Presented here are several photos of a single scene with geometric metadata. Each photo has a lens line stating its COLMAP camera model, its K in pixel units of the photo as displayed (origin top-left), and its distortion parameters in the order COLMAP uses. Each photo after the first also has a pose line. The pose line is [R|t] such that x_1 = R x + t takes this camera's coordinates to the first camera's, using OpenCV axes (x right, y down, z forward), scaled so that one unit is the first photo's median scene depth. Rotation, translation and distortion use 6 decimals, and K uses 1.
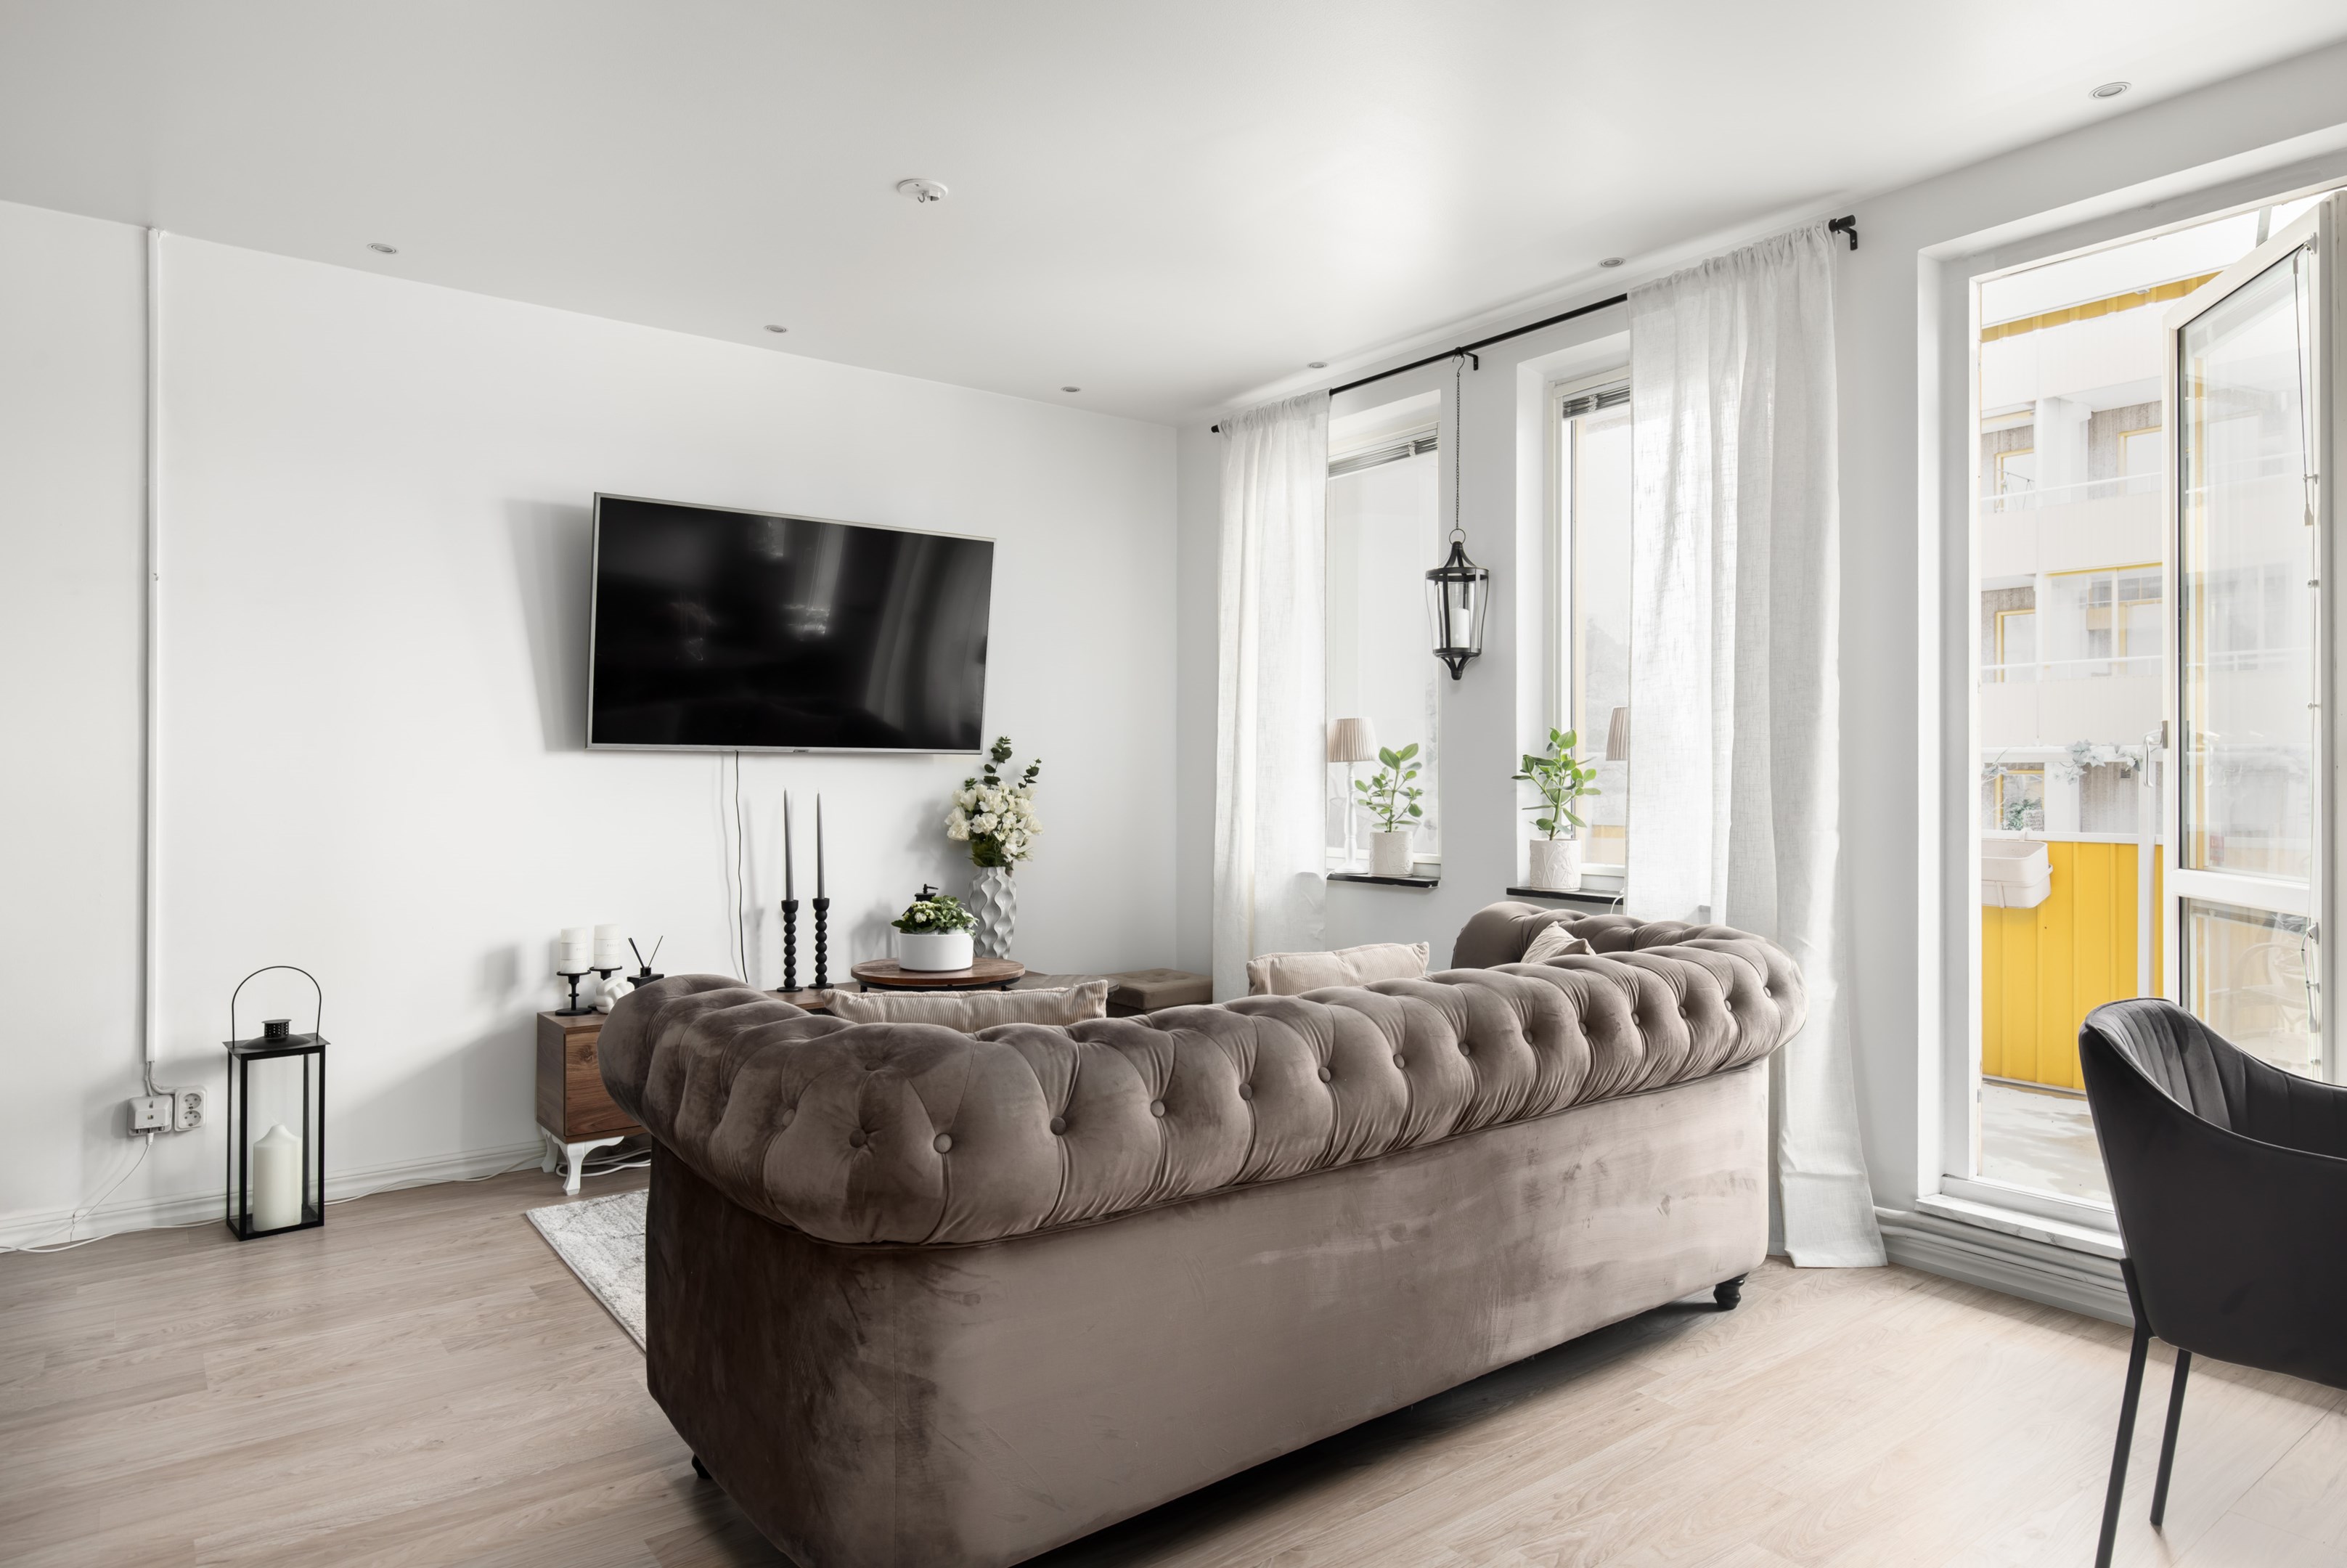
lens RADIAL K [[1378.8, 0, 1170.6], [0, 1378.8, 770.5], [0, 0, 1]] dist [-0.002291, -0.000047]
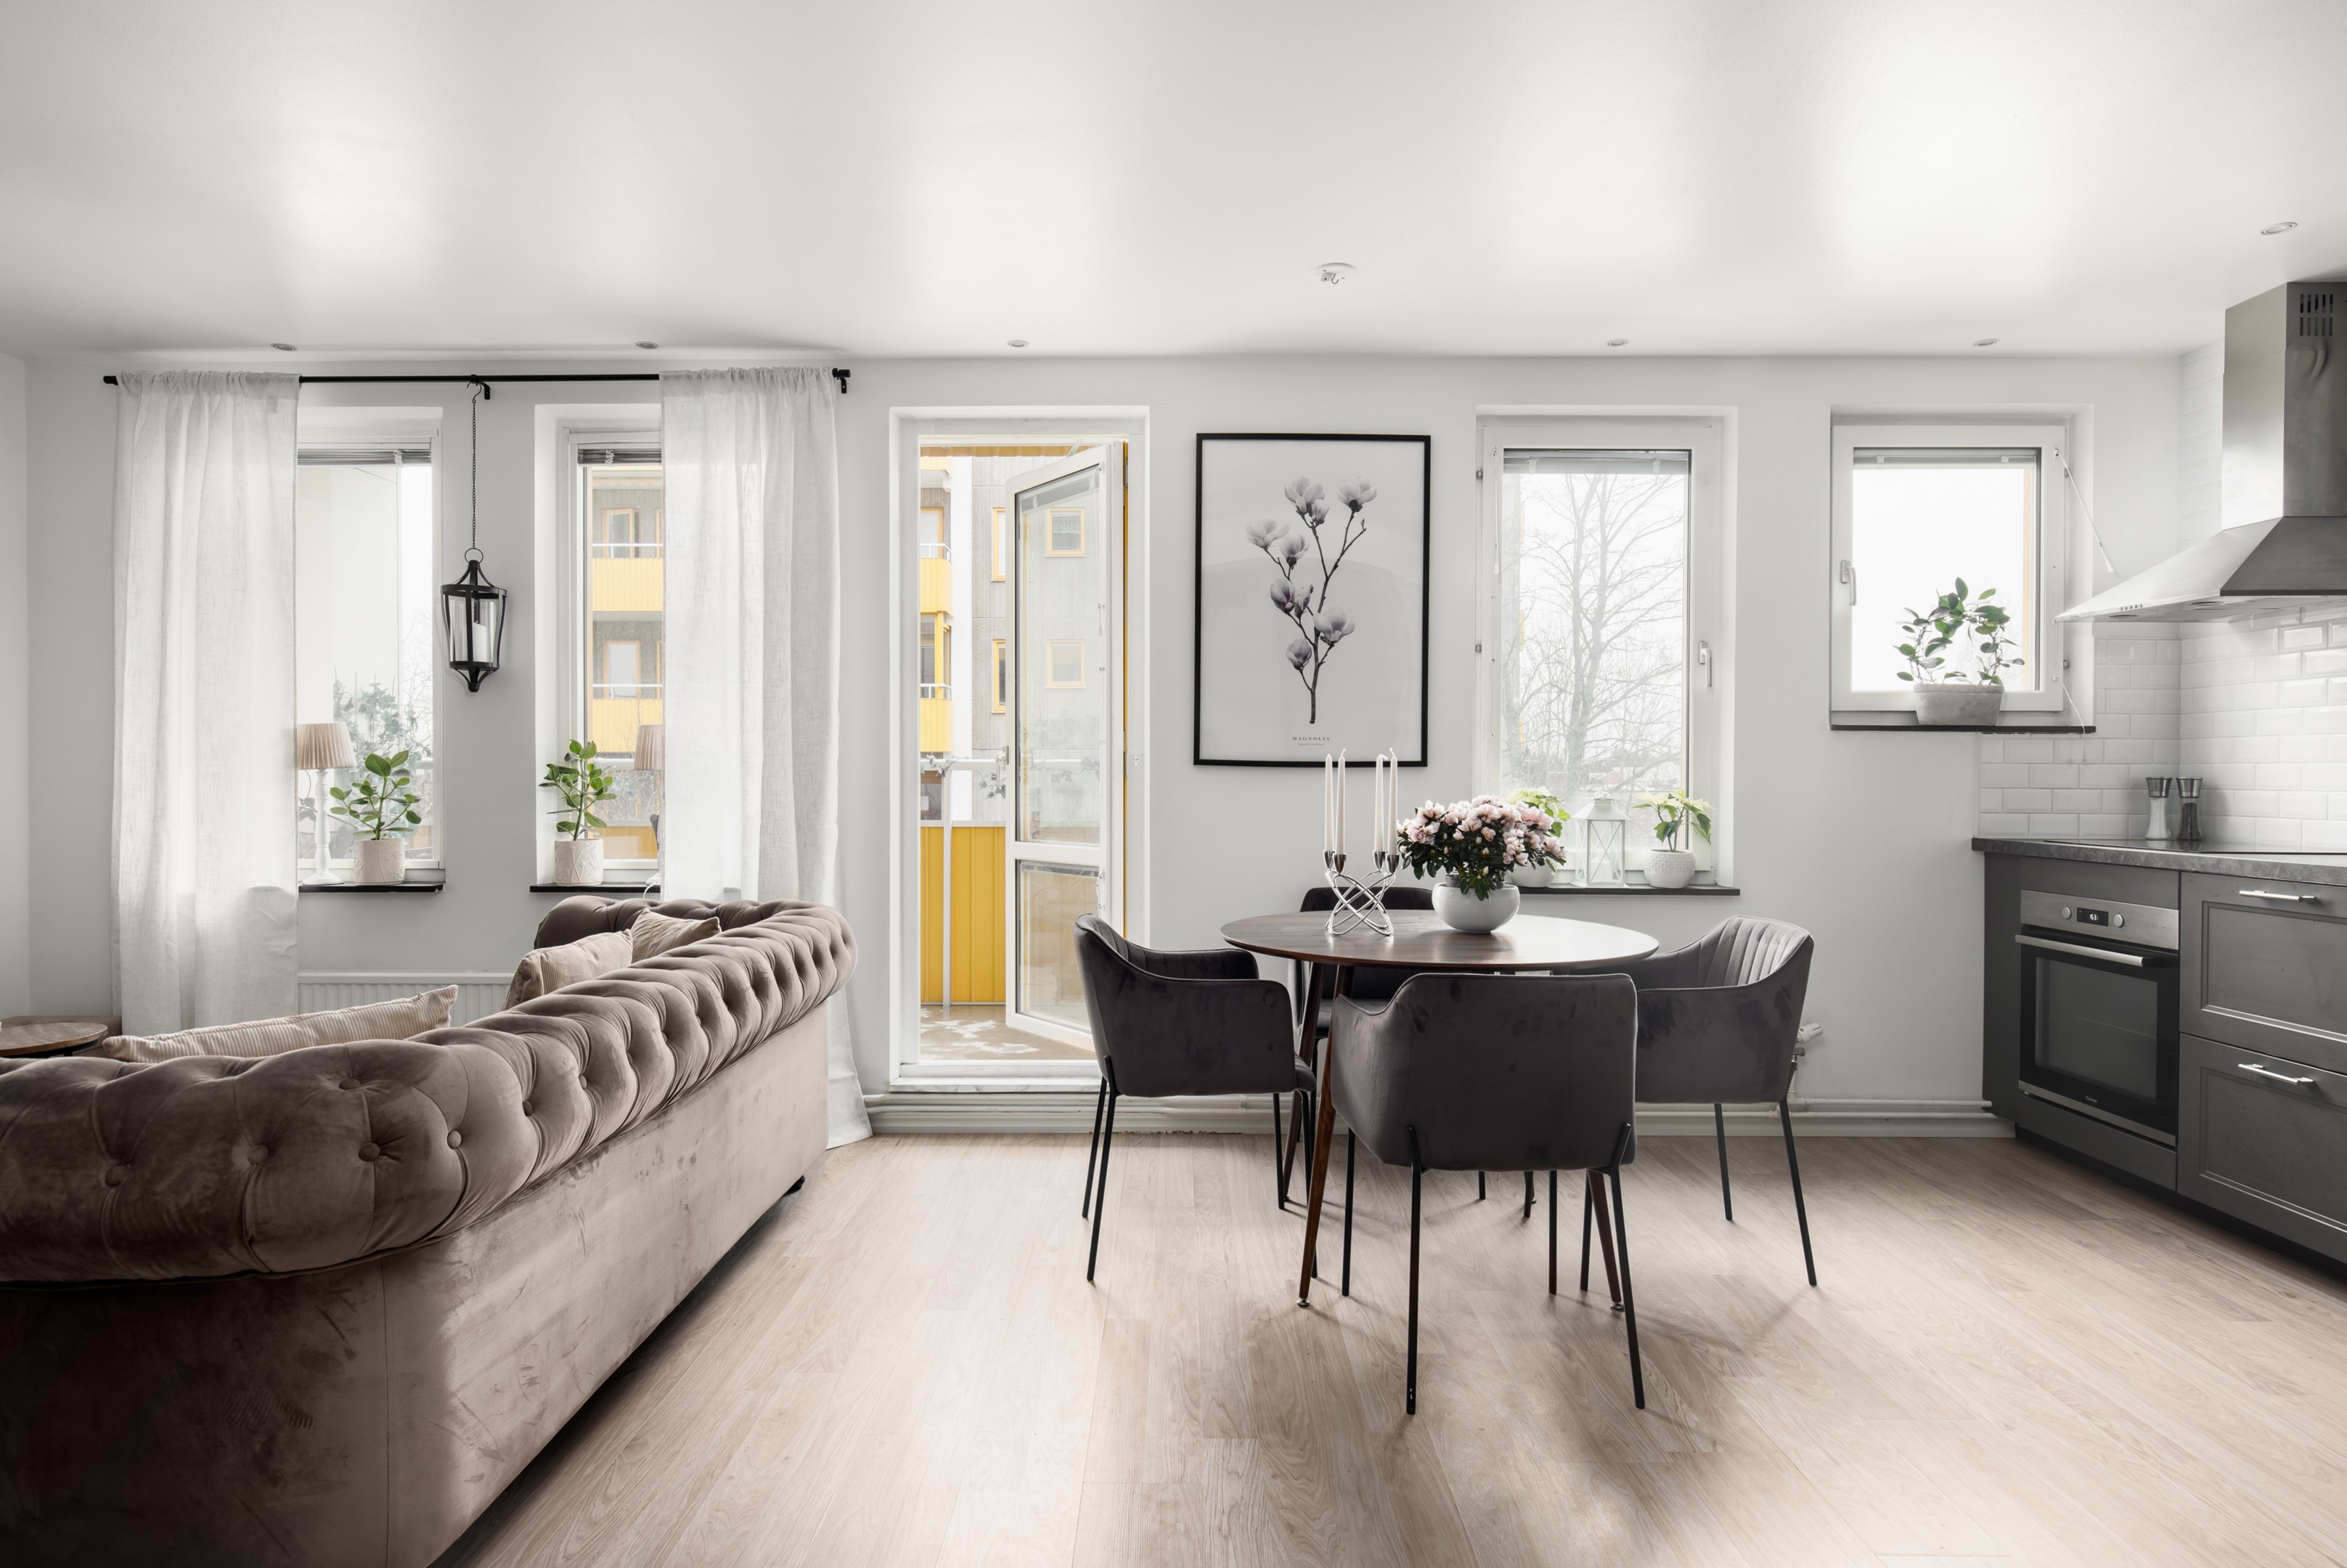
lens RADIAL K [[1282.8, 0, 1173.5], [0, 1282.8, 784.0], [0, 0, 1]] dist [-0.000086, -0.000176]
pose [[0.609917, -0.006380, 0.792439, -0.250975], [-0.002897, 0.999943, 0.010280, -0.007368], [-0.792460, -0.008565, 0.609864, -0.020664]]
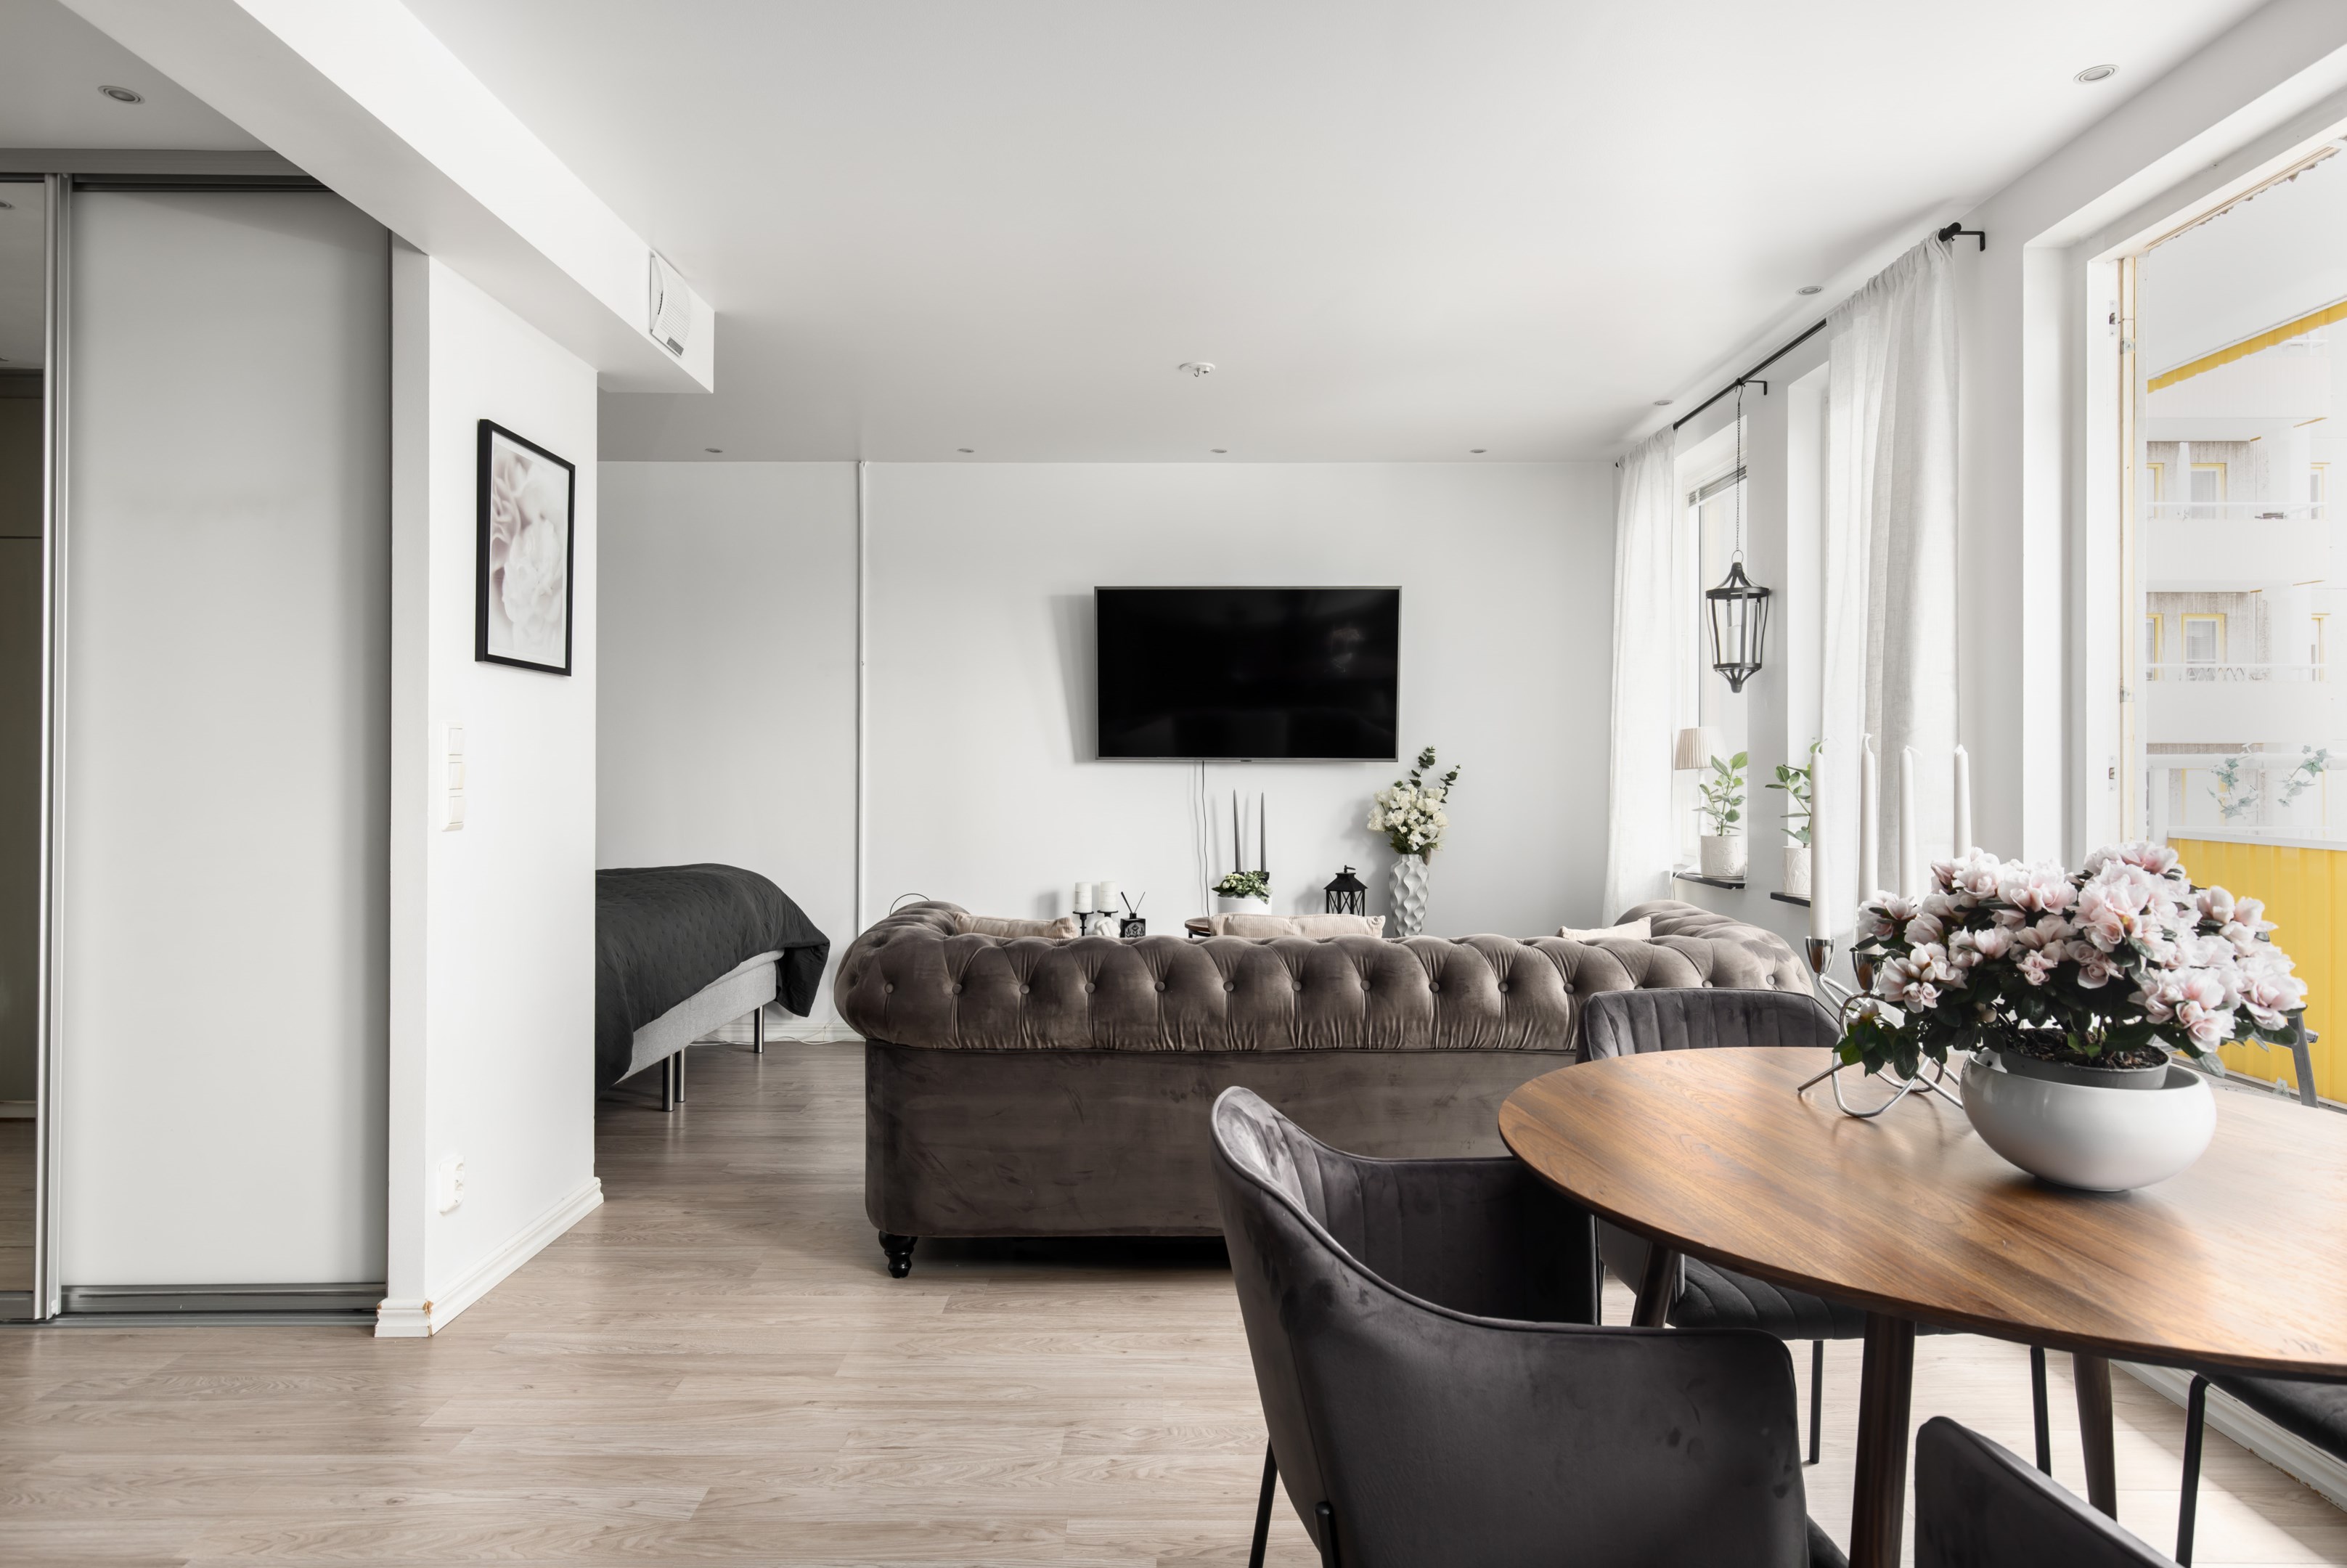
lens RADIAL K [[1350.0, 0, 1172.4], [0, 1350.0, 757.6], [0, 0, 1]] dist [0.005772, 0.000968]
pose [[0.793545, -0.003786, -0.608500, 0.511694], [0.001981, 0.999991, -0.003638, -0.013788], [0.608509, 0.001682, 0.793545, -0.089438]]
